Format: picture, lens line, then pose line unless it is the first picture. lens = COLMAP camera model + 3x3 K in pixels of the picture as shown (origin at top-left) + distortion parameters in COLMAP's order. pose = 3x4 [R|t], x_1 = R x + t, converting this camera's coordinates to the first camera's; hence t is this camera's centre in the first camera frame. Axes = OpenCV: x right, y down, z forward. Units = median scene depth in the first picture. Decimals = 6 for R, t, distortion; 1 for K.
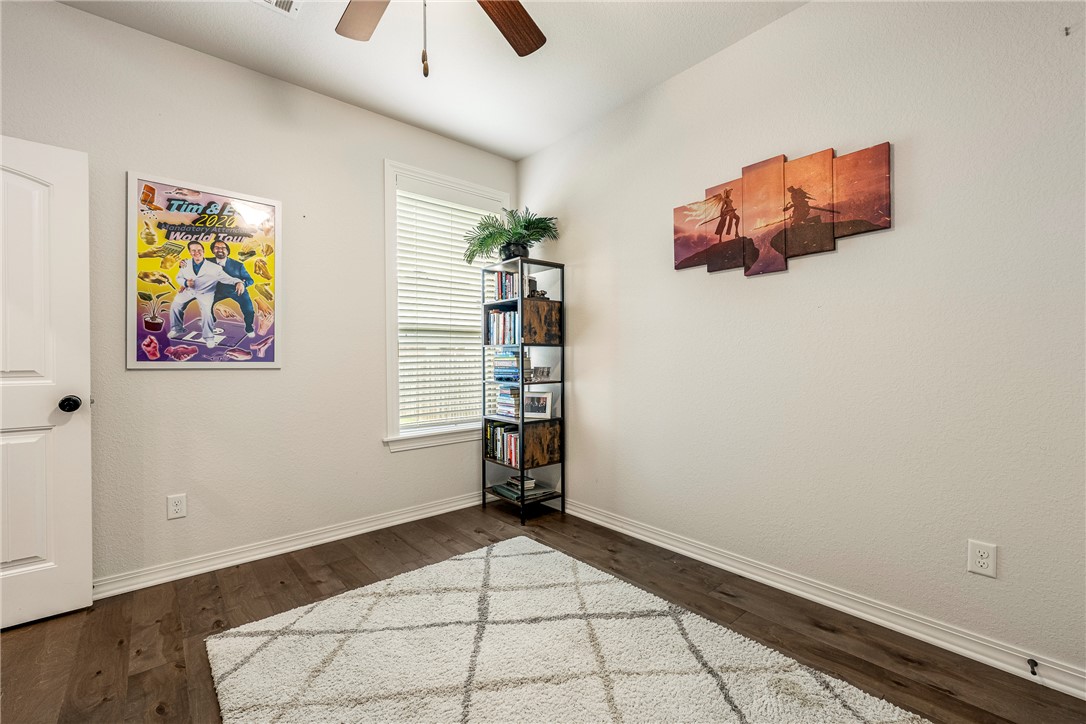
lens RADIAL K [[463.9, 0, 544.9], [0, 463.9, 359.8], [0, 0, 1]] dist [-0.000193, 0.000133]
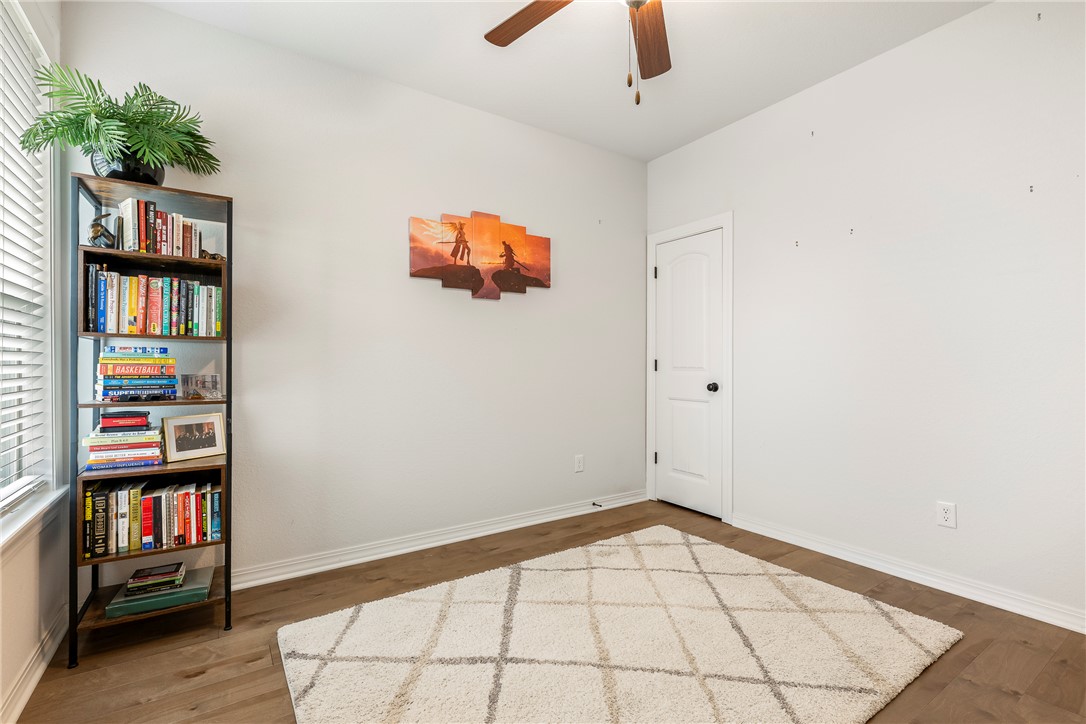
lens RADIAL K [[487.2, 0, 545.1], [0, 487.2, 363.4], [0, 0, 1]] dist [0.000278, 0.000148]
pose [[0.111532, 0.007863, 0.993730, -0.841008], [-0.000010, 0.999969, -0.007912, 0.007669], [-0.993761, 0.000873, 0.111528, 0.650944]]
